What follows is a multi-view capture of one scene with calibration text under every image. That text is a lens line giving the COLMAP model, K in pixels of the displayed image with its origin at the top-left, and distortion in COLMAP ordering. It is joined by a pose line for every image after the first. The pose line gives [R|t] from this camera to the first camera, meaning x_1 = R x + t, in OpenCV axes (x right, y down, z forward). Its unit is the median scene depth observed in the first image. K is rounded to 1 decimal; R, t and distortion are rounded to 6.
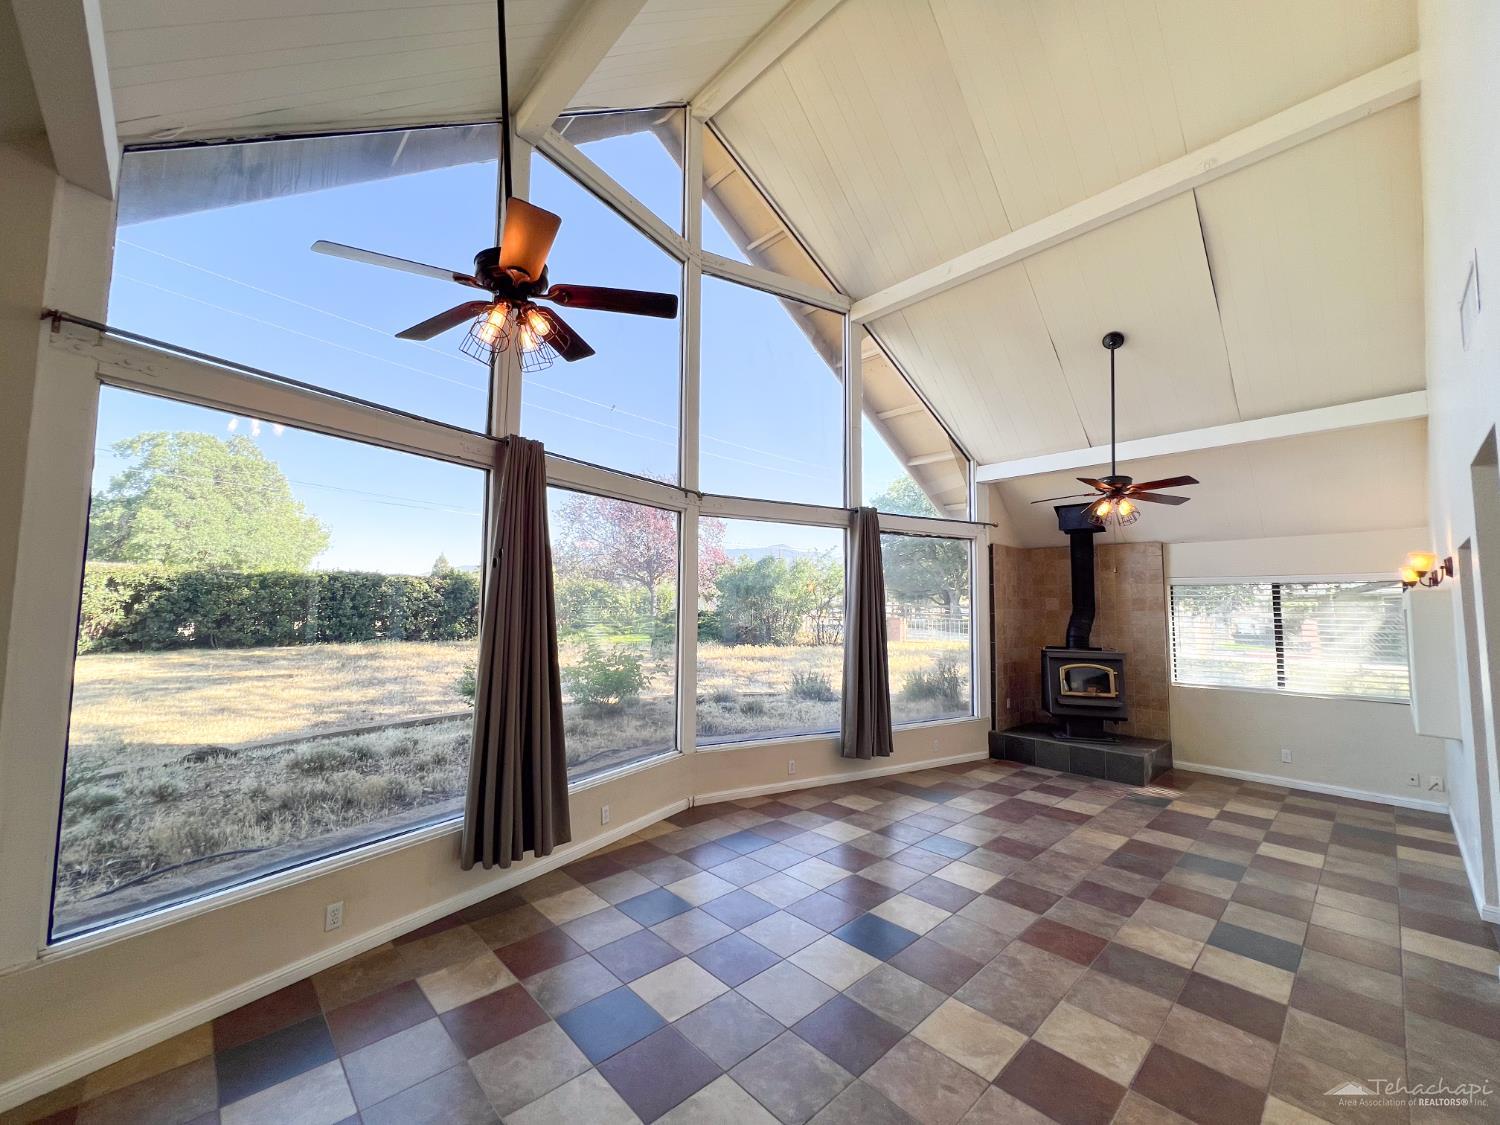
lens RADIAL K [[611.6, 0, 731.1], [0, 611.6, 561.4], [0, 0, 1]] dist [0.001164, 0.000109]
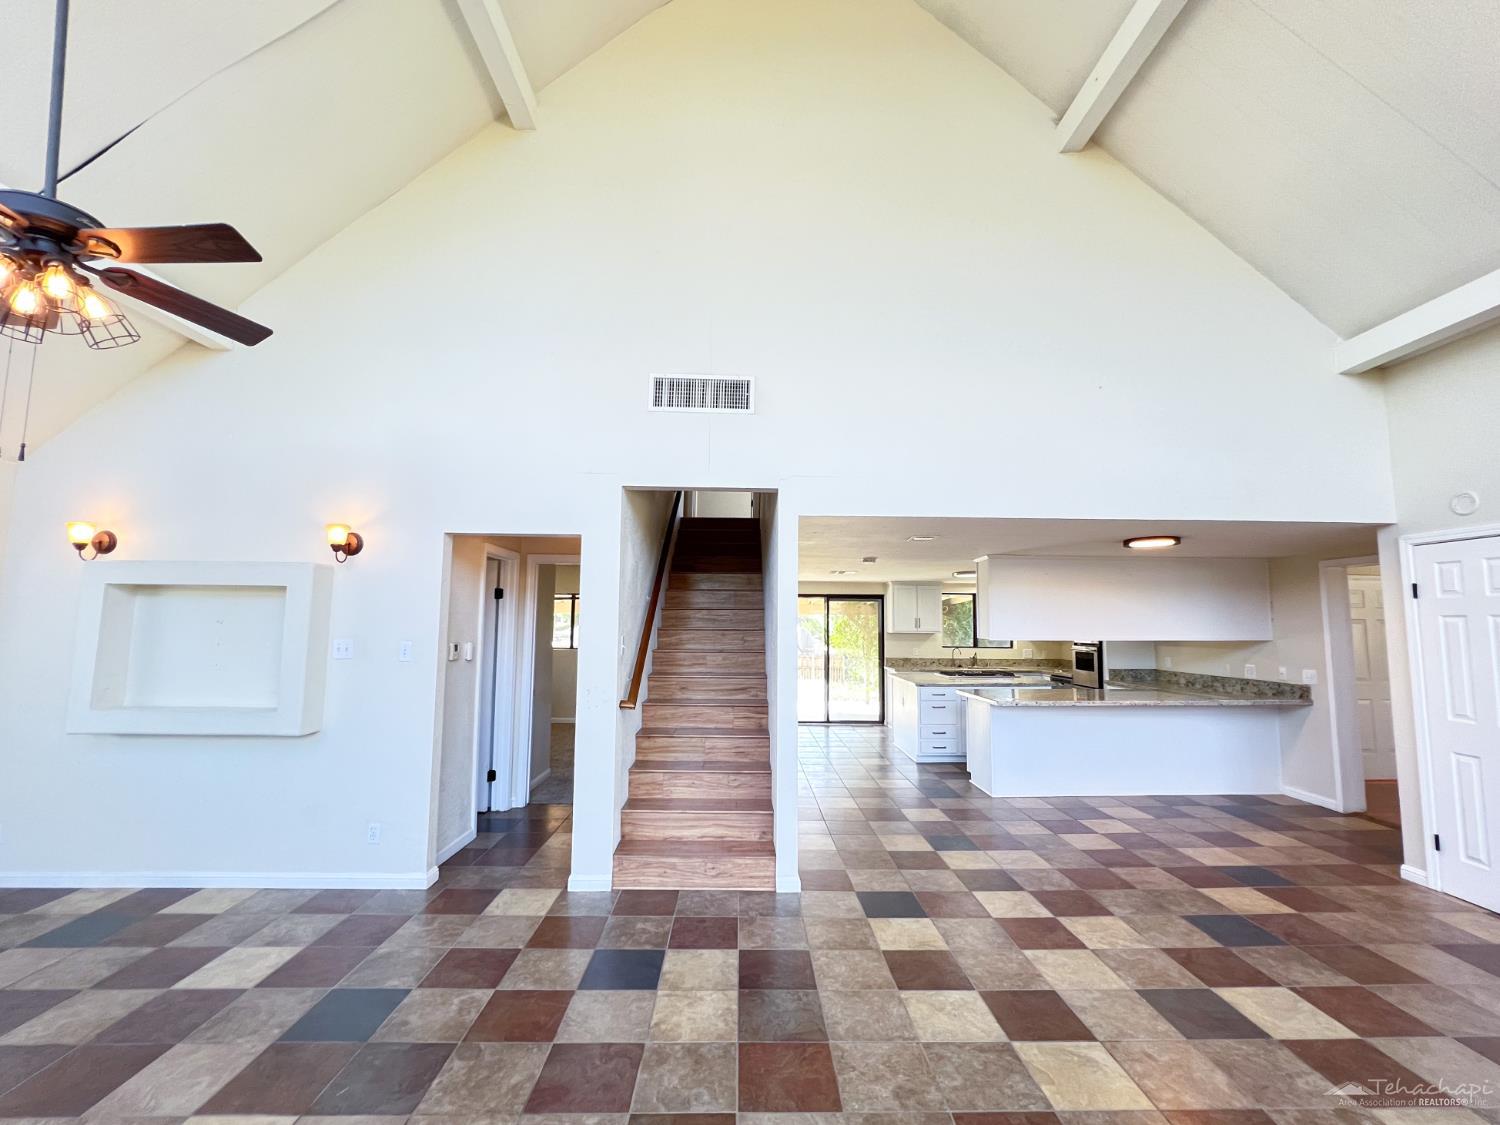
lens RADIAL K [[624.8, 0, 750.0], [0, 624.8, 562.5], [0, 0, 1]] dist [-0.011592, 0.000183]
pose [[-0.753361, 0.049599, 0.655734, 0.088041], [-0.065223, 0.986599, -0.149558, 0.146104], [-0.654365, -0.155440, -0.740030, 1.352553]]
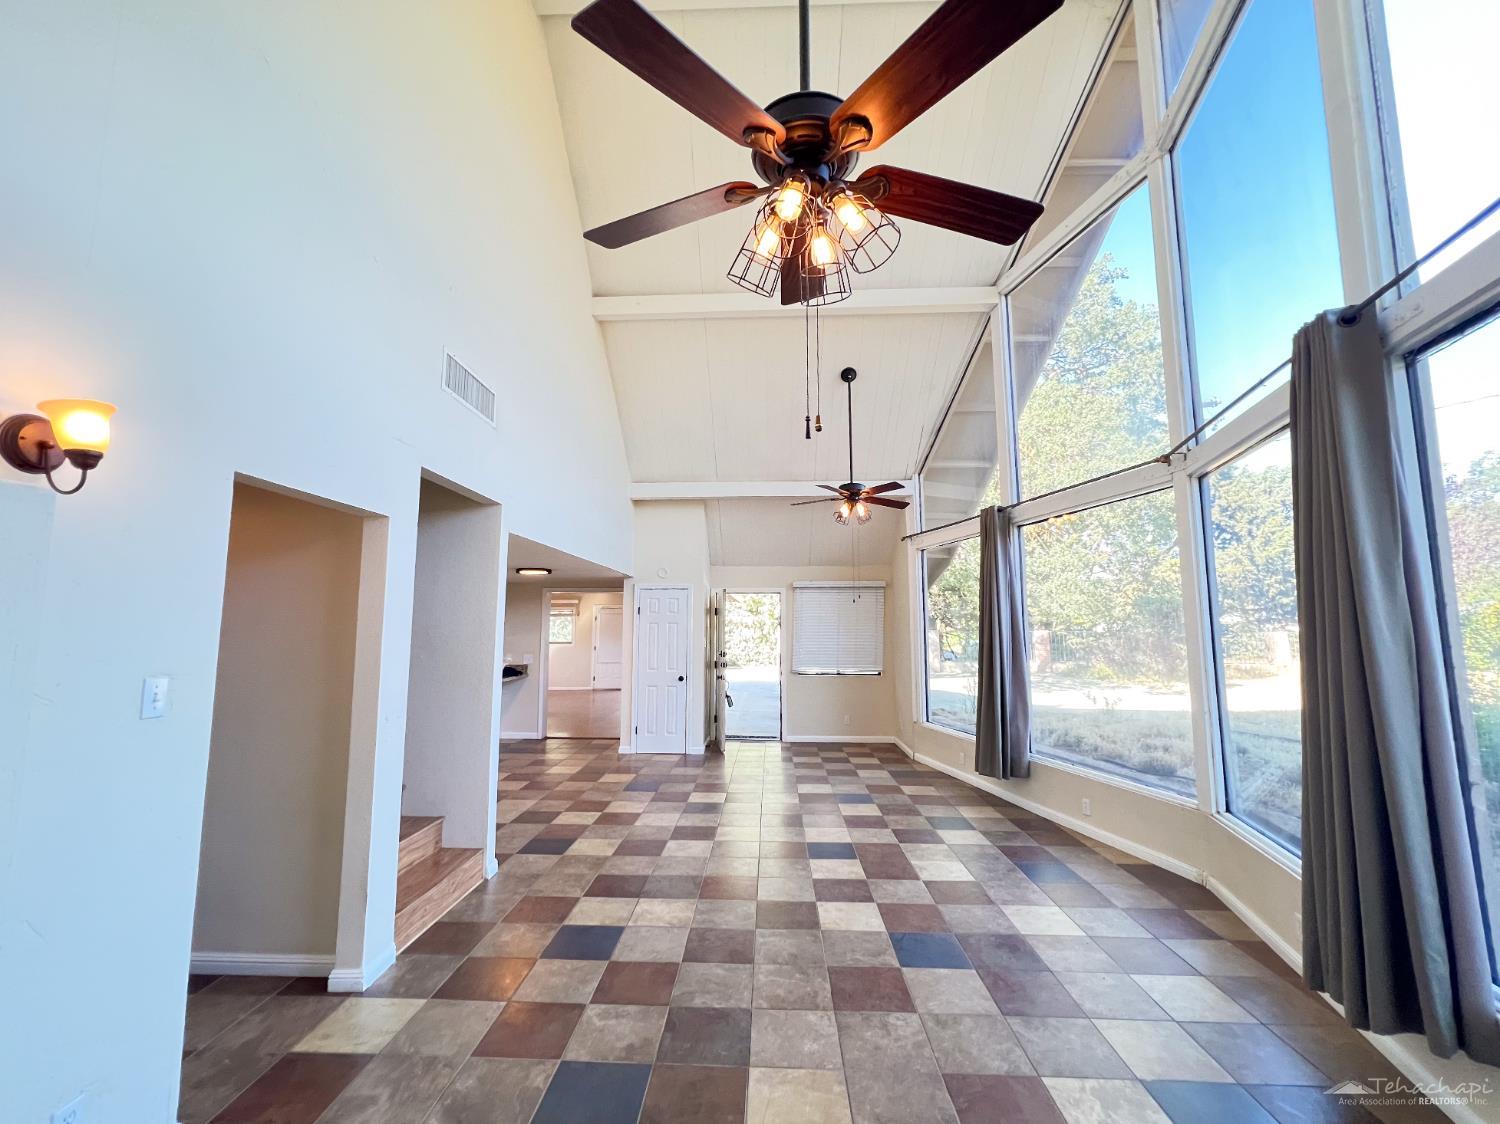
lens RADIAL K [[611.6, 0, 731.1], [0, 611.6, 560.9], [0, 0, 1]] dist [0.001164, 0.000109]
pose [[-0.723031, -0.086578, -0.685369, 1.169290], [0.043368, 0.984470, -0.170112, 0.170635], [0.689453, -0.152720, -0.708047, 1.615111]]
